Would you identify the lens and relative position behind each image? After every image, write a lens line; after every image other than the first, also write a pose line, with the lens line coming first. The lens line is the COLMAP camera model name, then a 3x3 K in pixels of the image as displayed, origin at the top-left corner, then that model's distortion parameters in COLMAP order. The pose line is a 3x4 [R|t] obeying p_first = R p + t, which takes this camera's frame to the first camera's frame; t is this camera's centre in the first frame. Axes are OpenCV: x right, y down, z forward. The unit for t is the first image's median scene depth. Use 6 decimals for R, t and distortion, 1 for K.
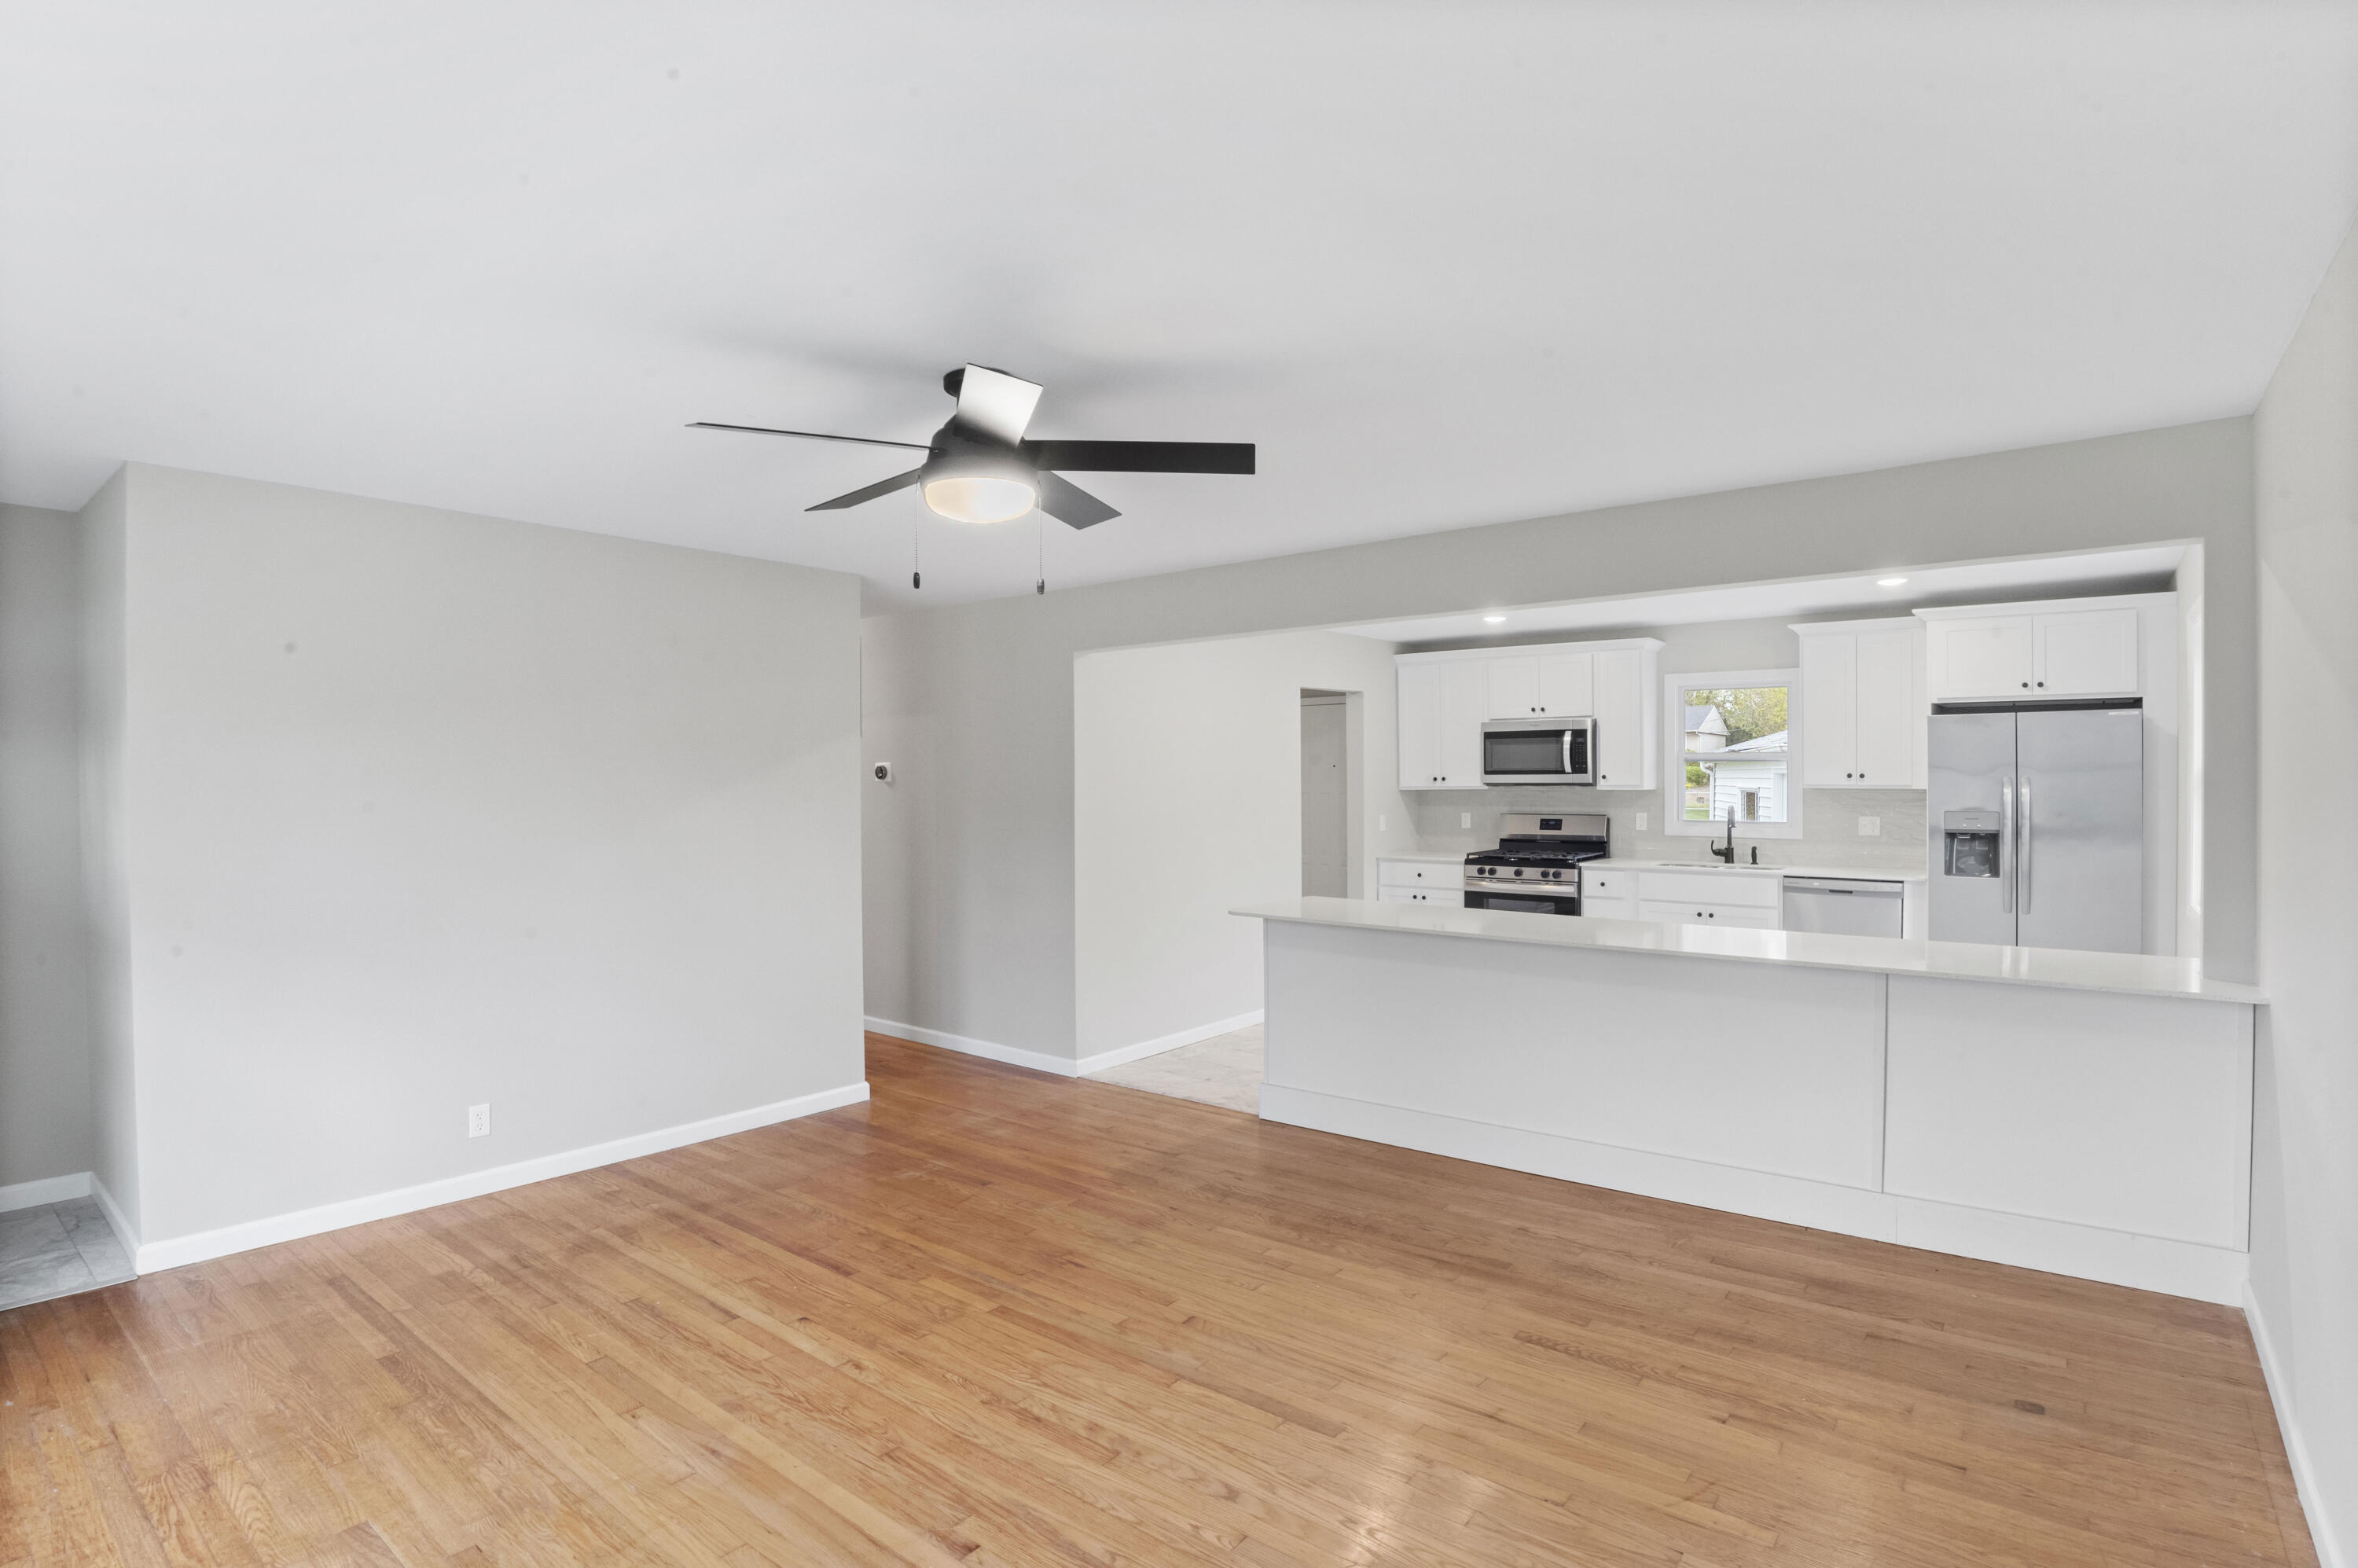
lens RADIAL K [[1153.5, 0, 1179.0], [0, 1153.5, 784.0], [0, 0, 1]] dist [-0.051774, 0.000136]
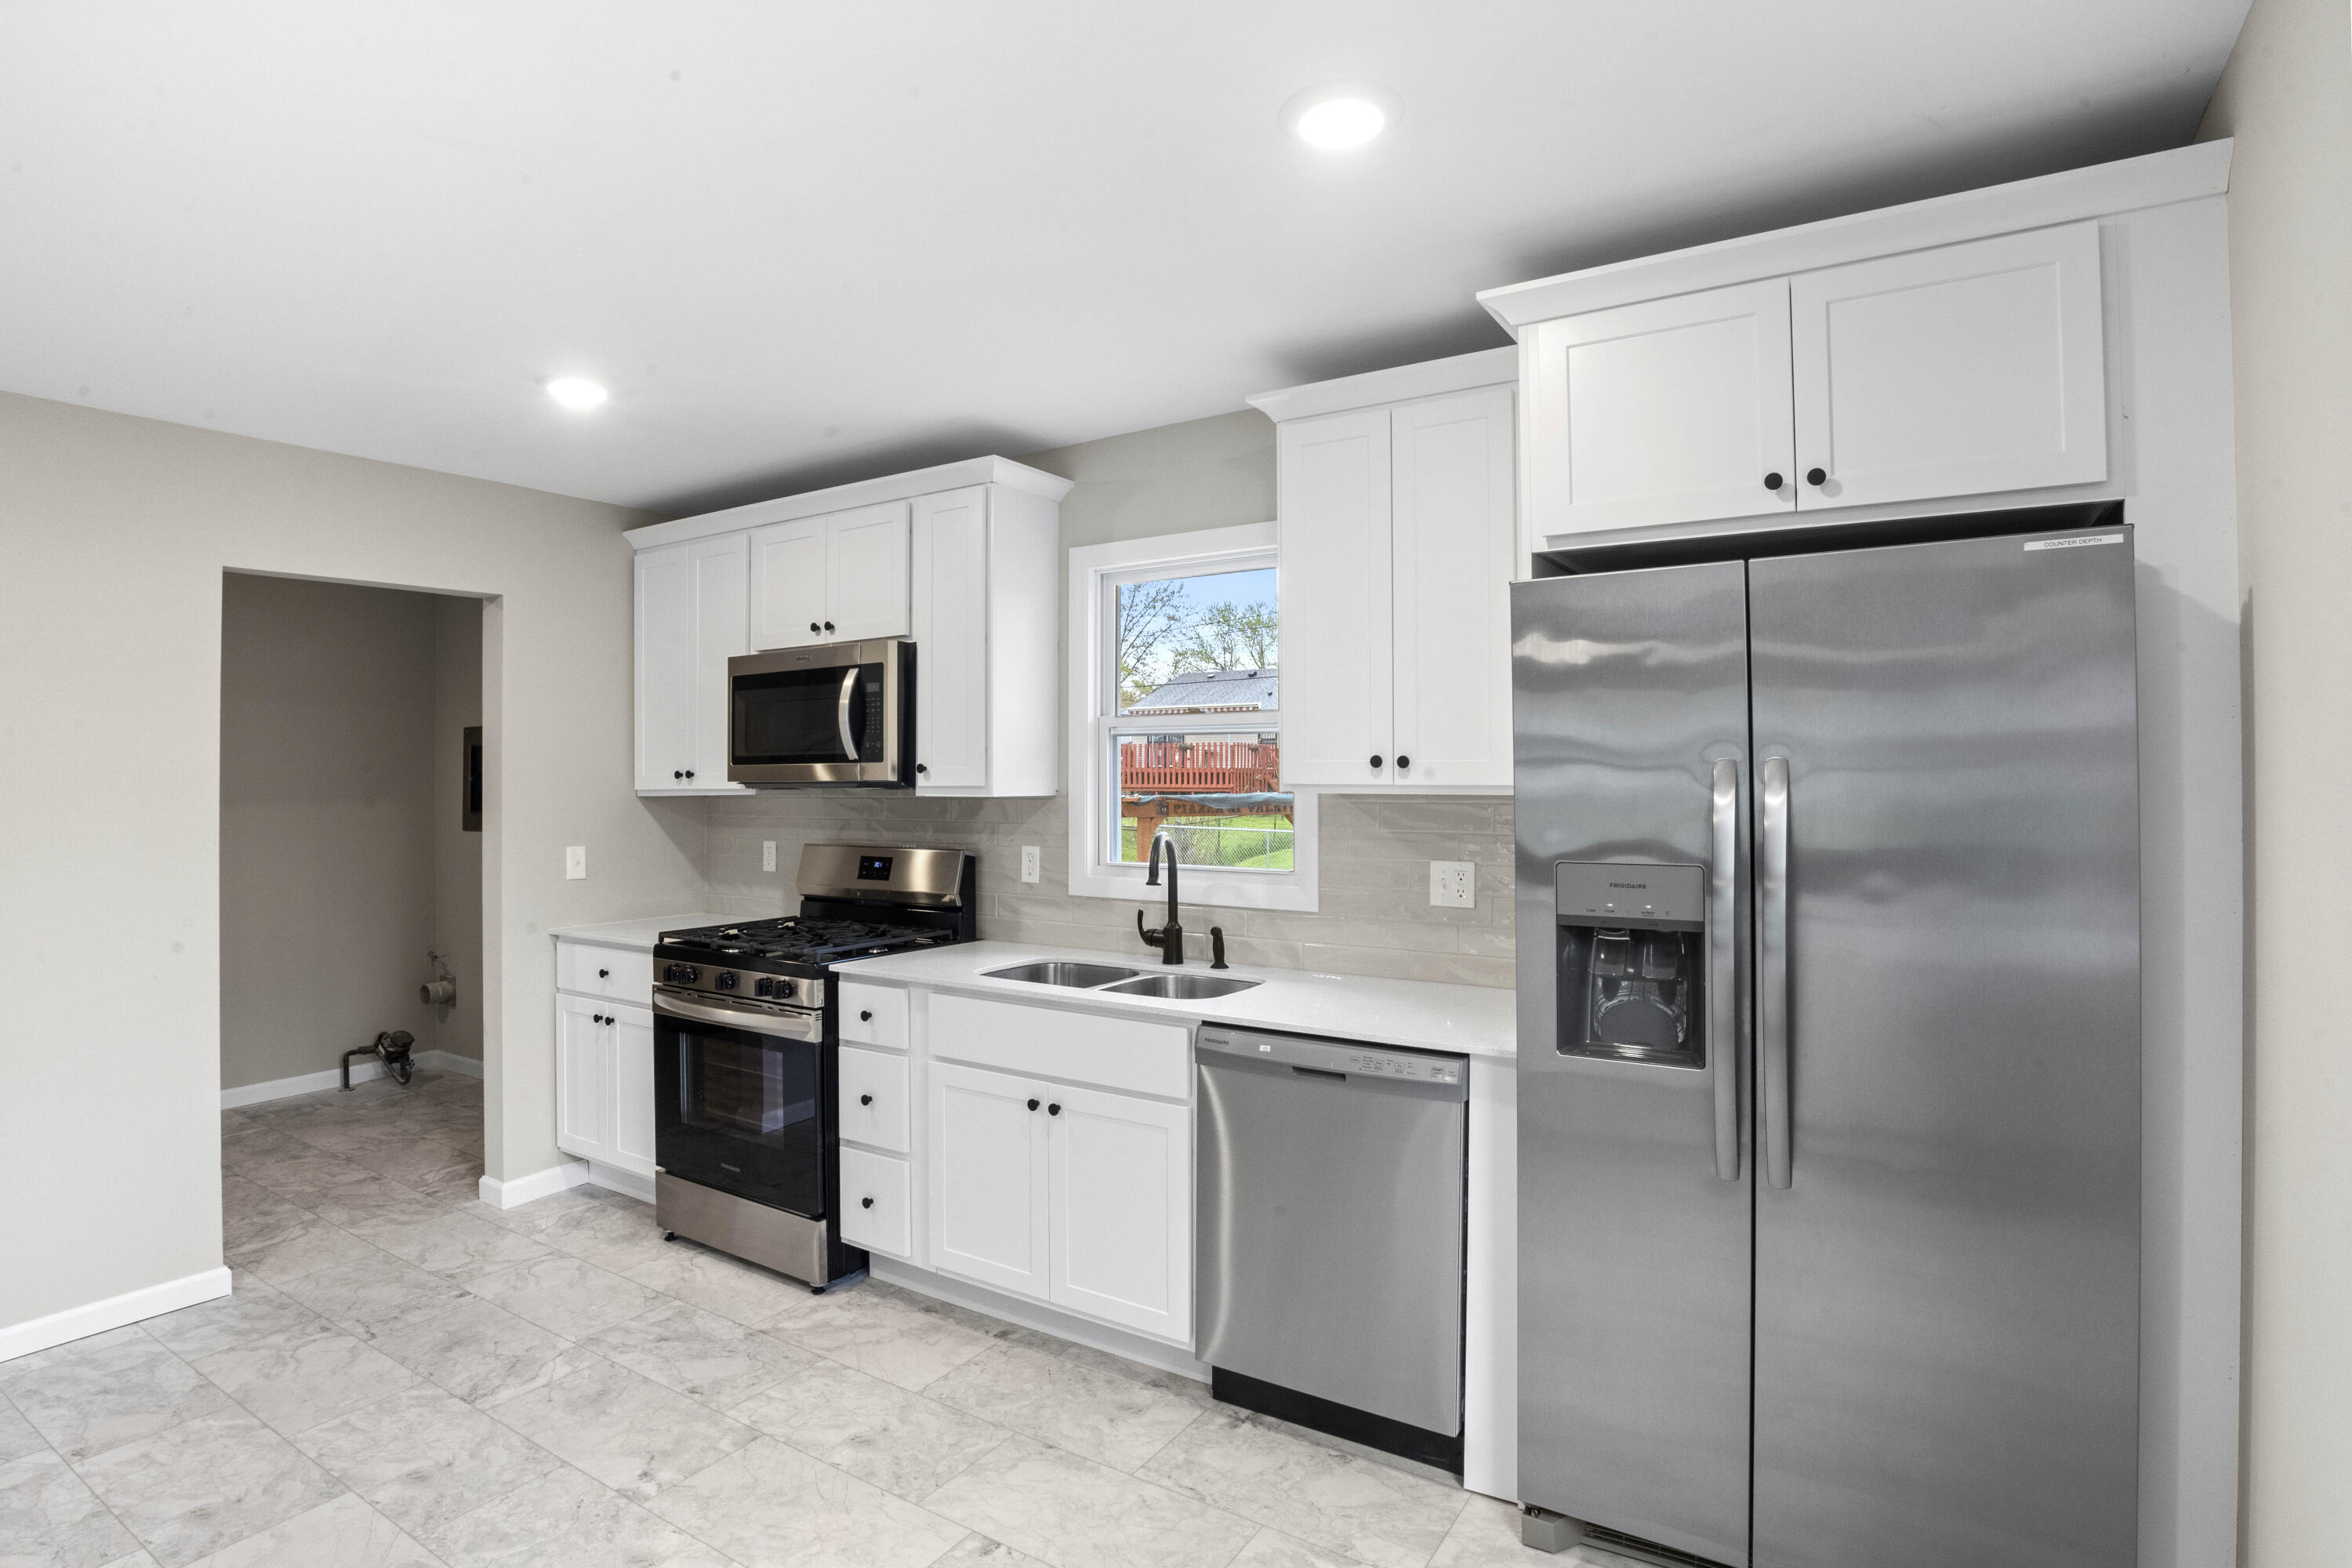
lens RADIAL K [[1168.3, 0, 1174.7], [0, 1168.3, 754.2], [0, 0, 1]] dist [-0.053230, 0.000019]
pose [[0.995206, 0.002371, 0.097767, 0.436594], [0.000439, 0.999588, -0.028705, 0.001550], [-0.097795, 0.028610, 0.994795, 0.544580]]
